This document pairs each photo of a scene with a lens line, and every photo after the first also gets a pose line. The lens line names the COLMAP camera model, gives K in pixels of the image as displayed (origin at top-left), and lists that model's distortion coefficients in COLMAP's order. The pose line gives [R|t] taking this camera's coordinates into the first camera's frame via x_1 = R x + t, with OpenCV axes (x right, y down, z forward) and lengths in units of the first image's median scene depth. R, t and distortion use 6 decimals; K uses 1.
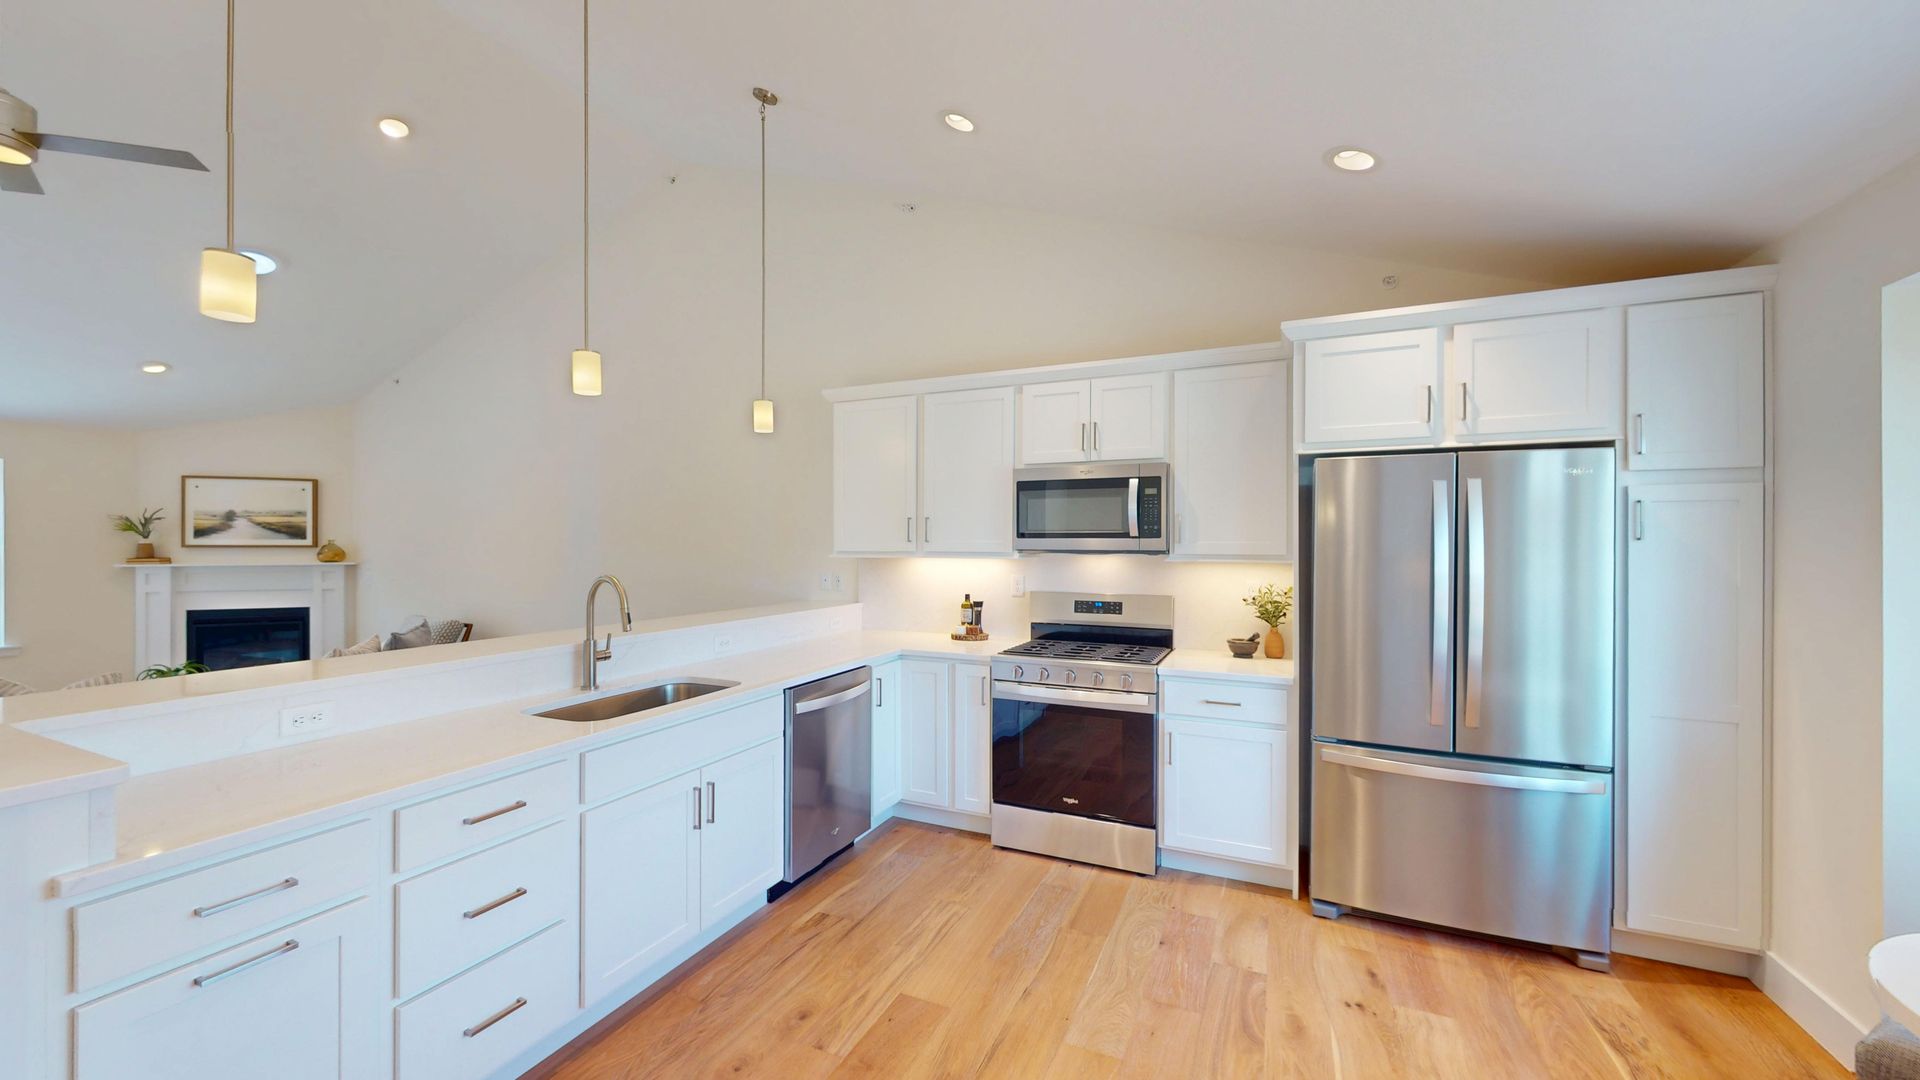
lens RADIAL K [[702.2, 0, 970.7], [0, 702.2, 540.4], [0, 0, 1]] dist [-0.001668, -0.000359]
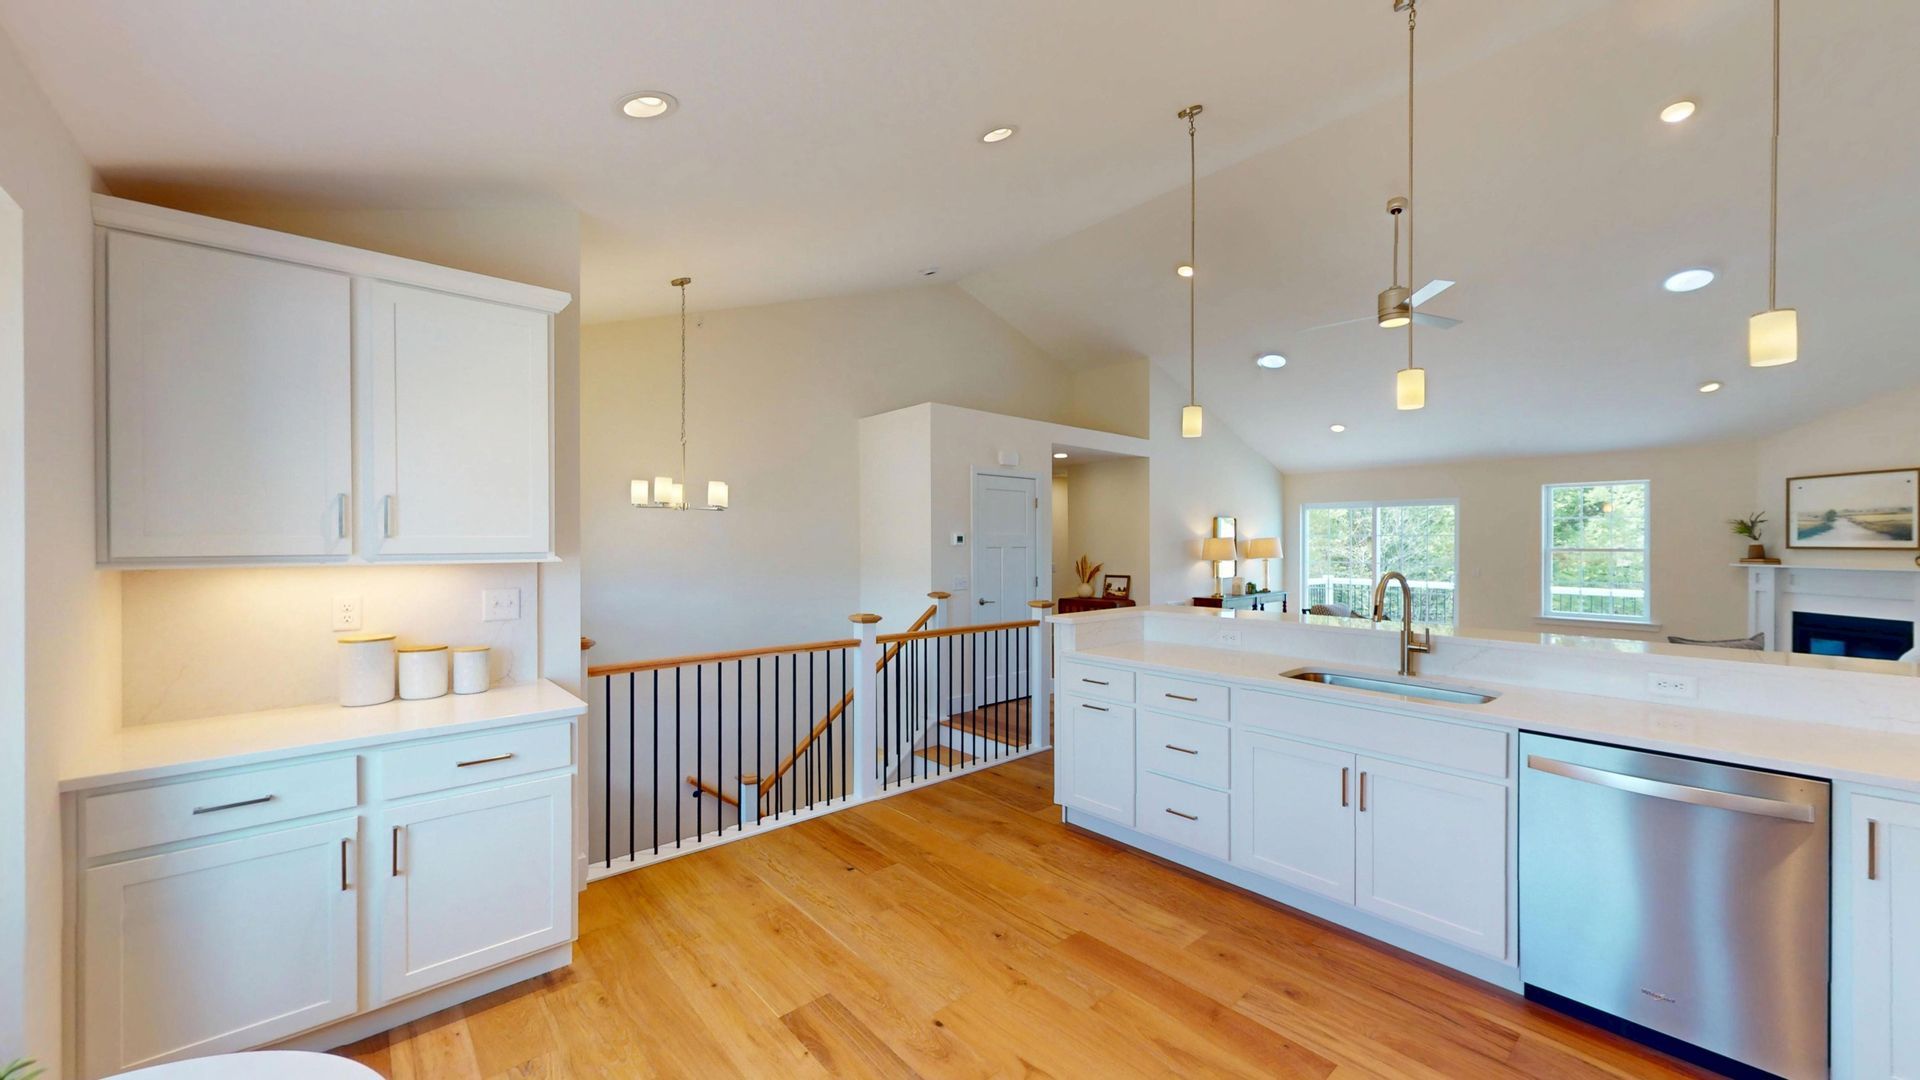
lens RADIAL K [[702.2, 0, 950.4], [0, 702.2, 554.5], [0, 0, 1]] dist [-0.001668, -0.000359]
pose [[-0.421767, 0.015013, -0.906580, 0.308880], [0.001353, 0.999872, 0.015928, 0.000330], [0.906703, 0.005492, -0.421733, 0.326236]]
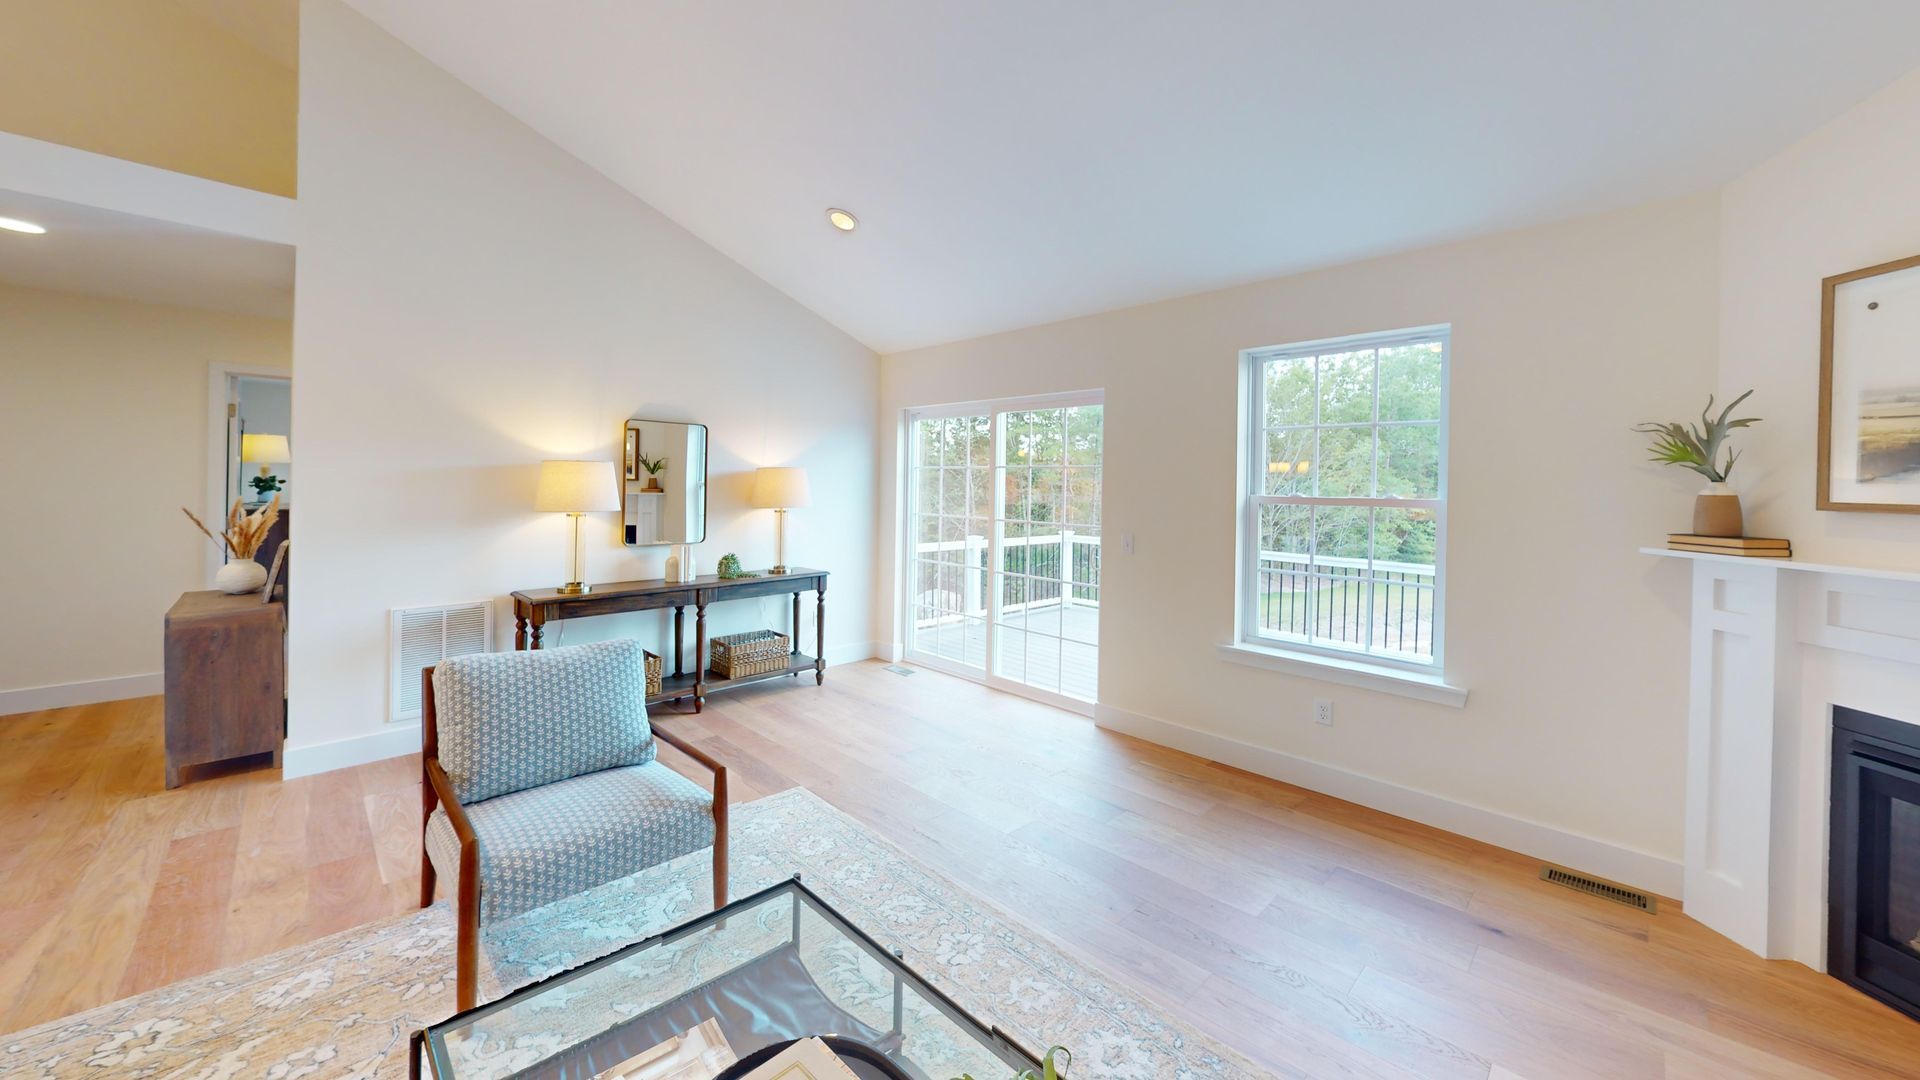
lens RADIAL K [[702.2, 0, 901.7], [0, 702.2, 501.9], [0, 0, 1]] dist [-0.001668, -0.000359]
pose [[-0.415113, 0.015123, -0.909644, -0.667313], [-0.016576, 0.999570, 0.024182, 0.005601], [0.909619, 0.025116, -0.414684, 0.753816]]
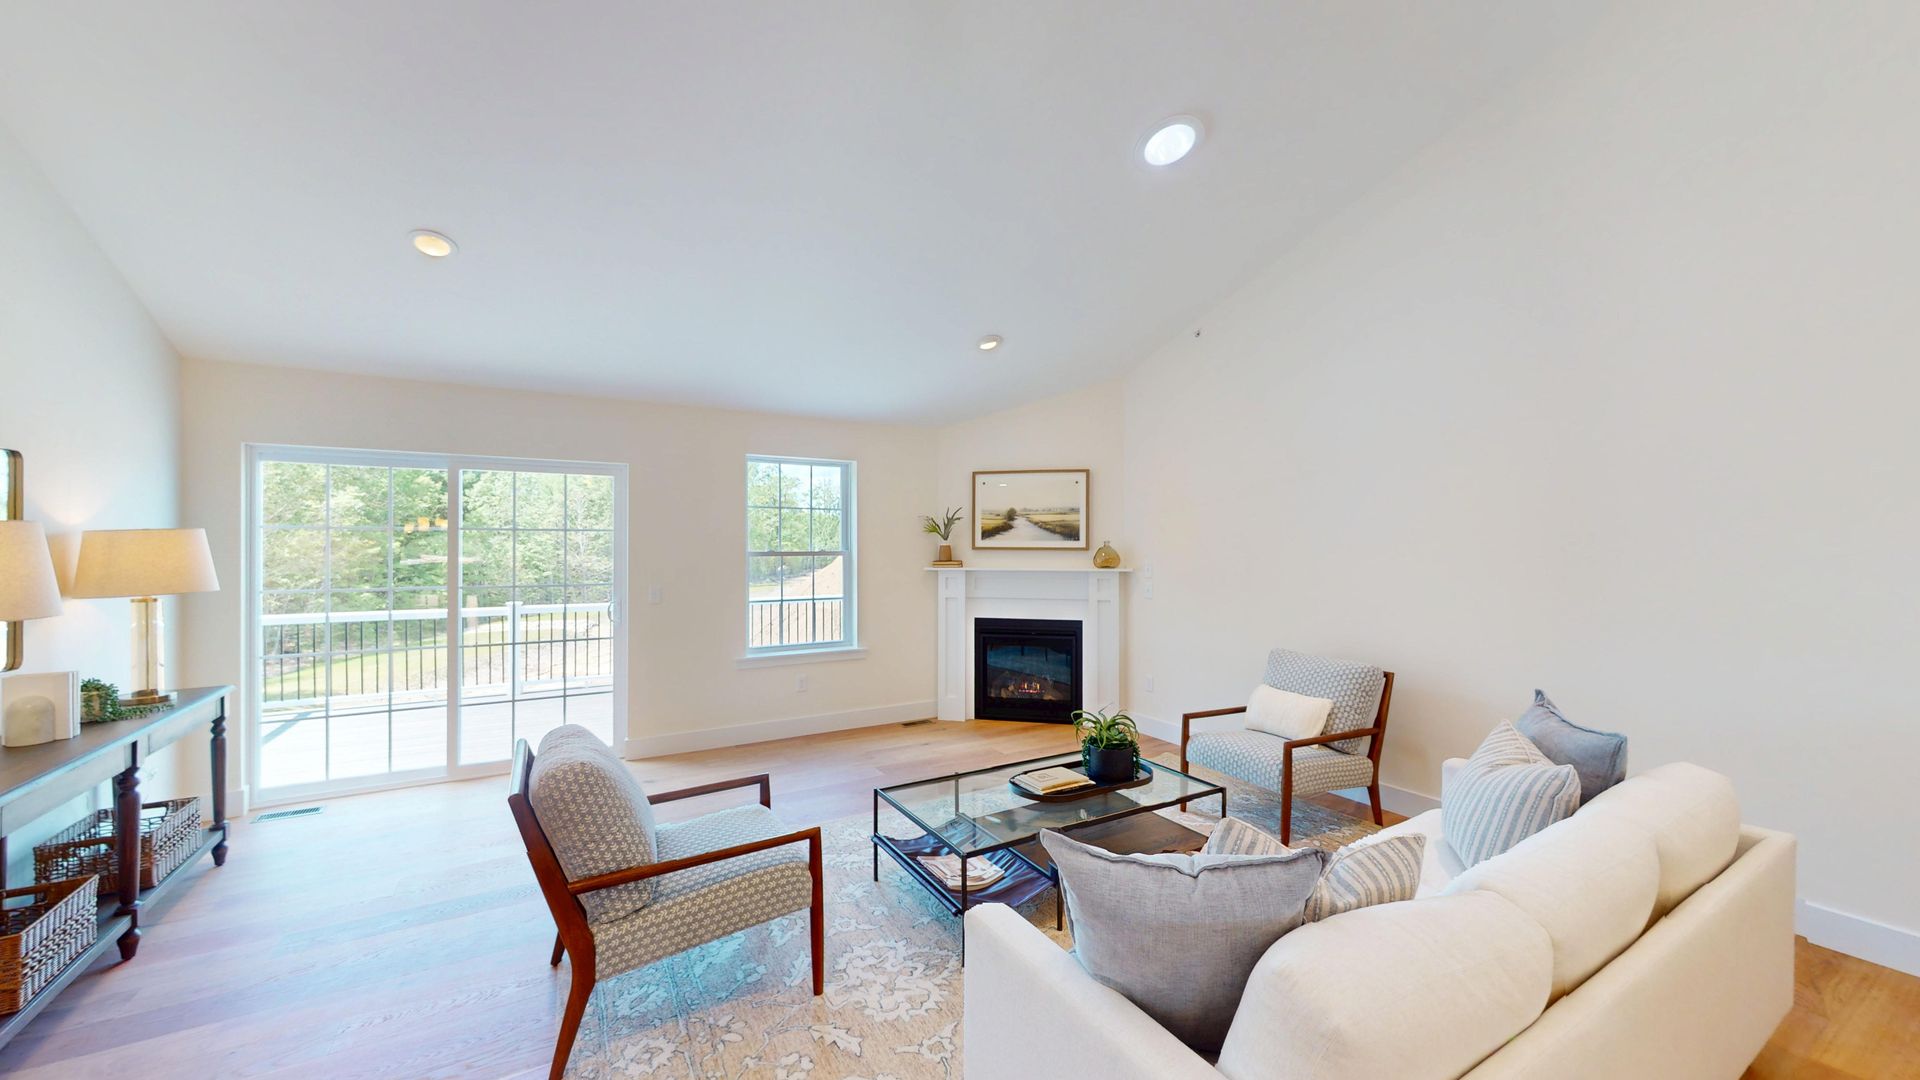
lens RADIAL K [[702.2, 0, 955.1], [0, 702.2, 538.4], [0, 0, 1]] dist [-0.001668, -0.000359]
pose [[0.820590, -0.005194, -0.571493, -0.615733], [0.002673, 0.999983, -0.005250, -0.000219], [0.571510, 0.002781, 0.820590, 0.227371]]
